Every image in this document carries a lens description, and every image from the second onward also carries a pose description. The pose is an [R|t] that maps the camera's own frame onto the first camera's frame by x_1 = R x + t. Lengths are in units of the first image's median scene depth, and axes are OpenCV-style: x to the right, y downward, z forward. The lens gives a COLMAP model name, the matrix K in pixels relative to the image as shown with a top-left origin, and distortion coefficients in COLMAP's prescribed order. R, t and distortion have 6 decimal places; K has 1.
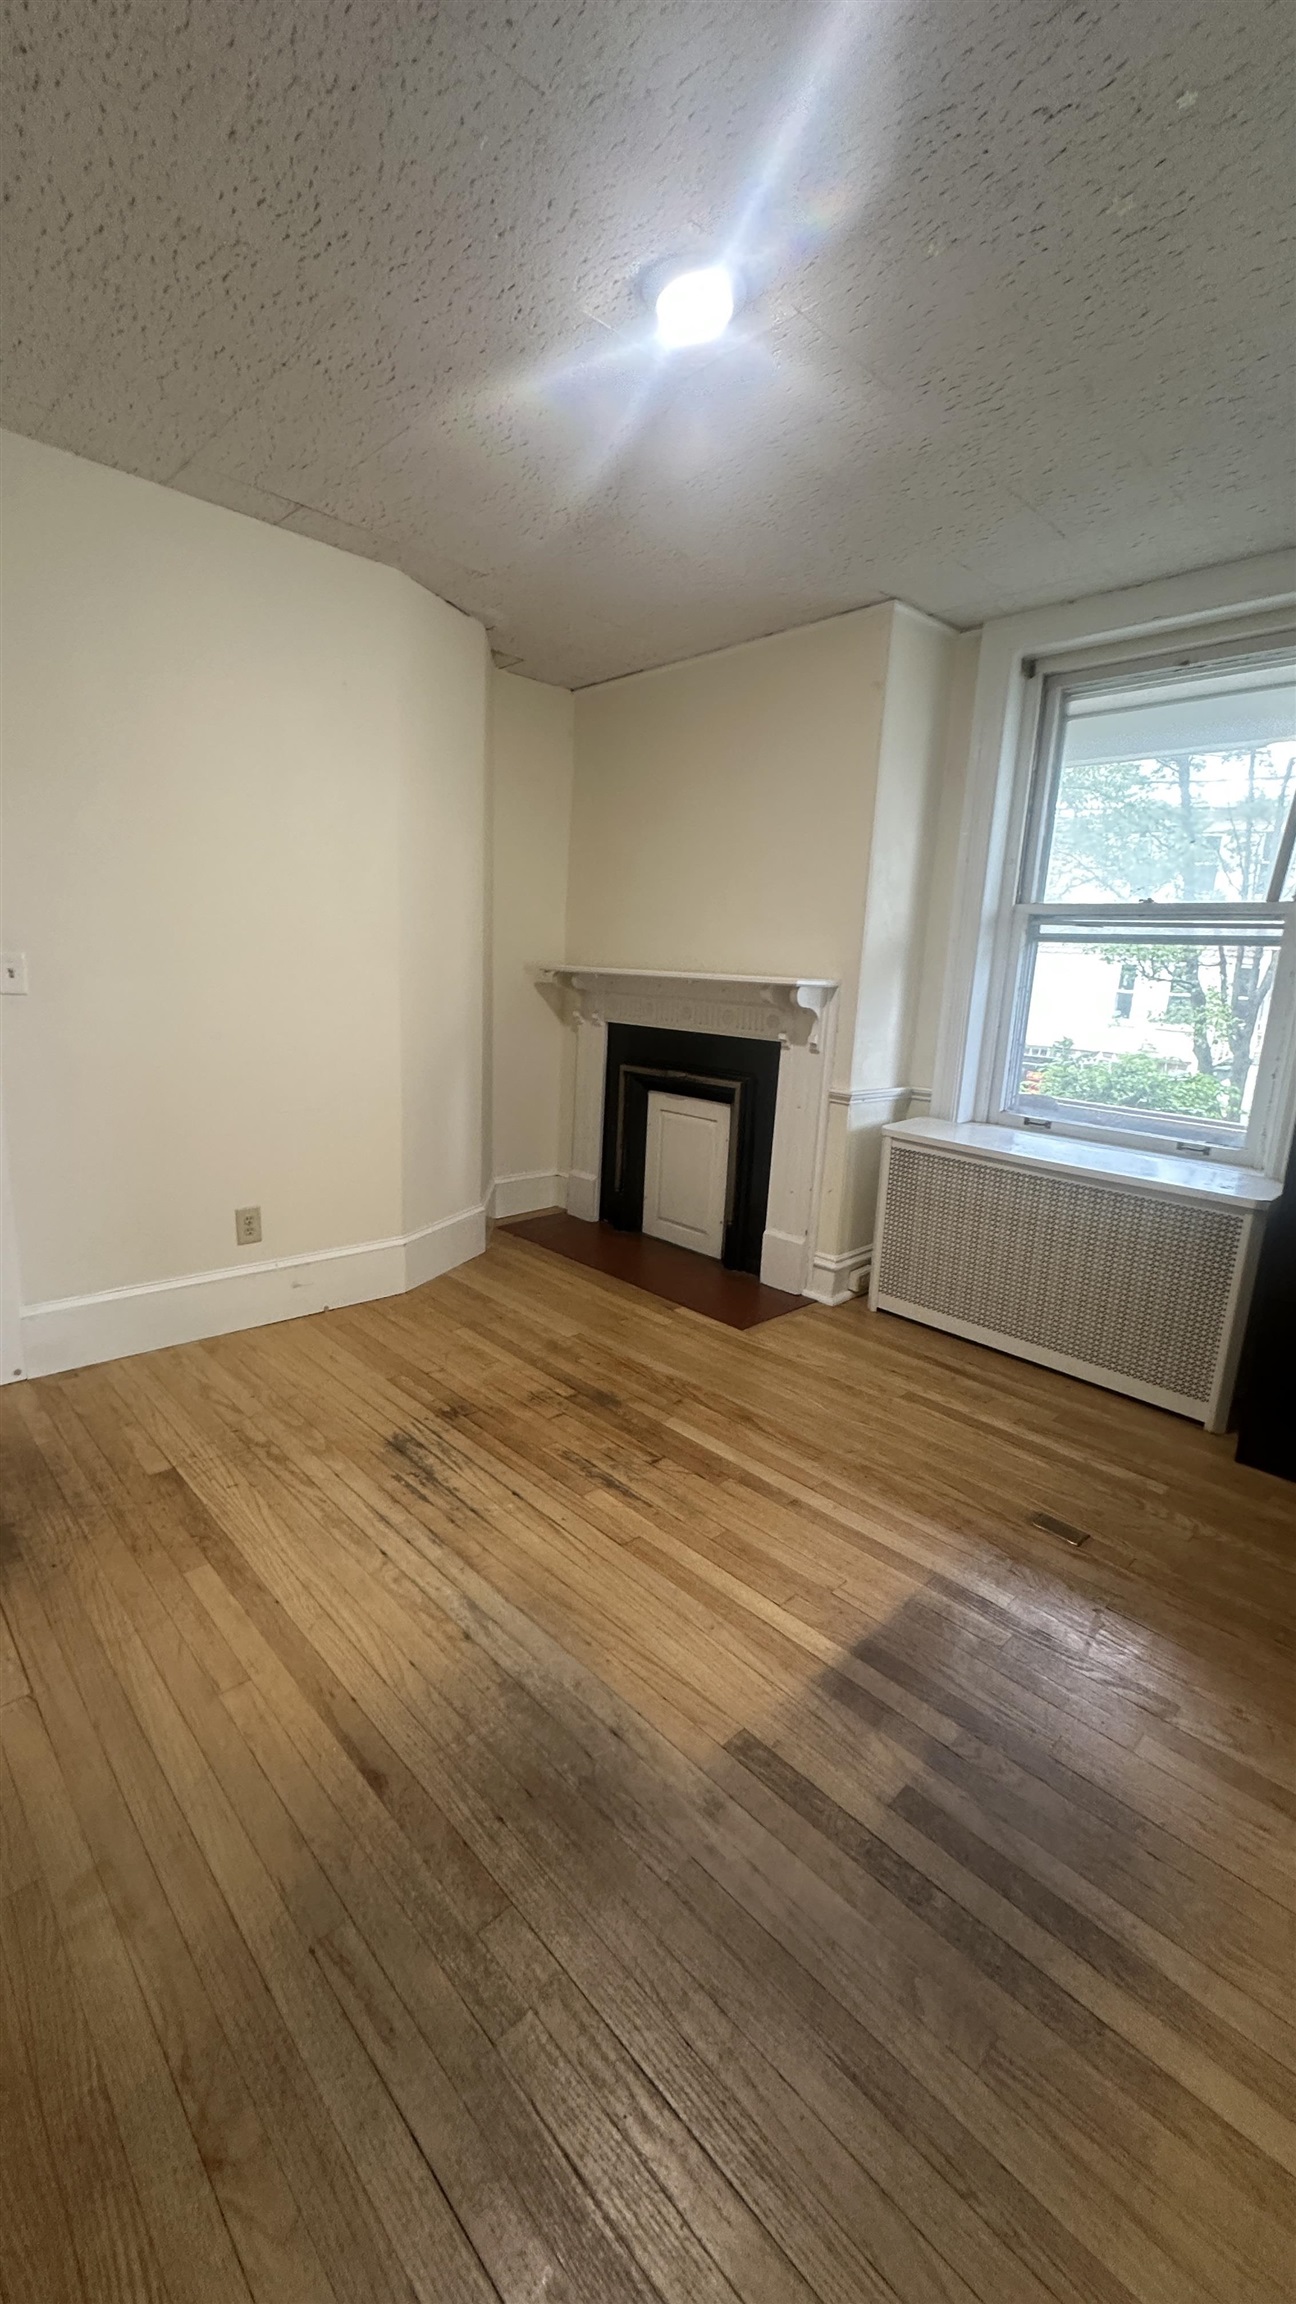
lens RADIAL K [[917.1, 0, 651.6], [0, 917.1, 1149.9], [0, 0, 1]] dist [-0.003836, -0.000117]
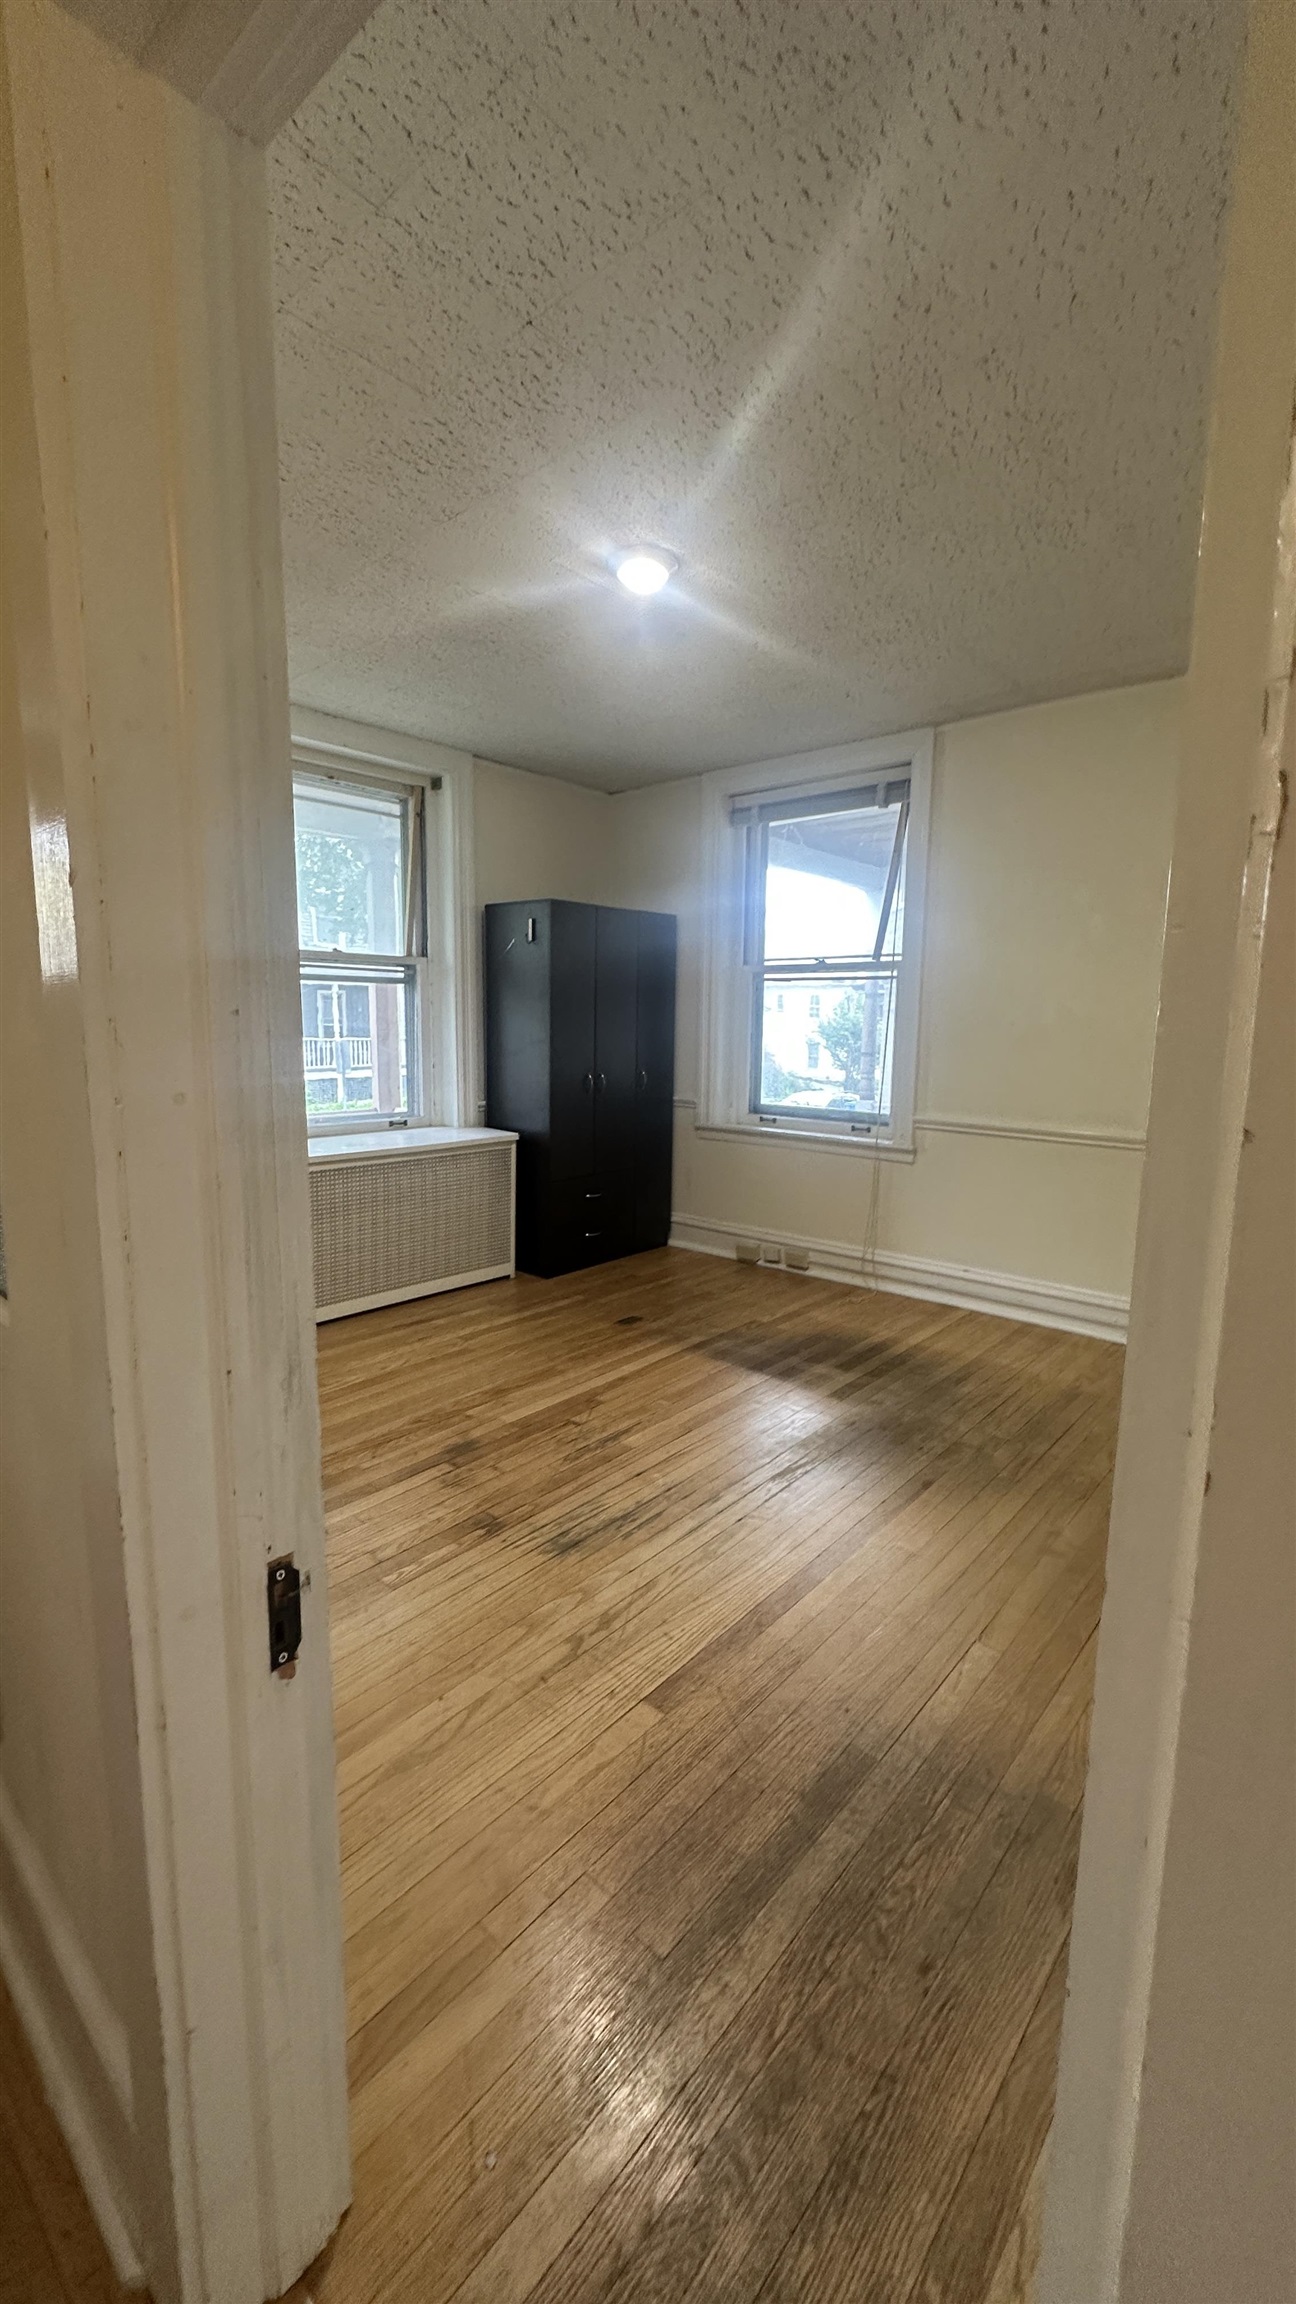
lens RADIAL K [[917.1, 0, 645.5], [0, 917.1, 1146.3], [0, 0, 1]] dist [-0.003836, -0.000117]
pose [[-0.082422, -0.188356, 0.978636, -1.173125], [0.182871, 0.962446, 0.200641, -0.250806], [-0.979676, 0.195501, -0.044882, 0.930982]]
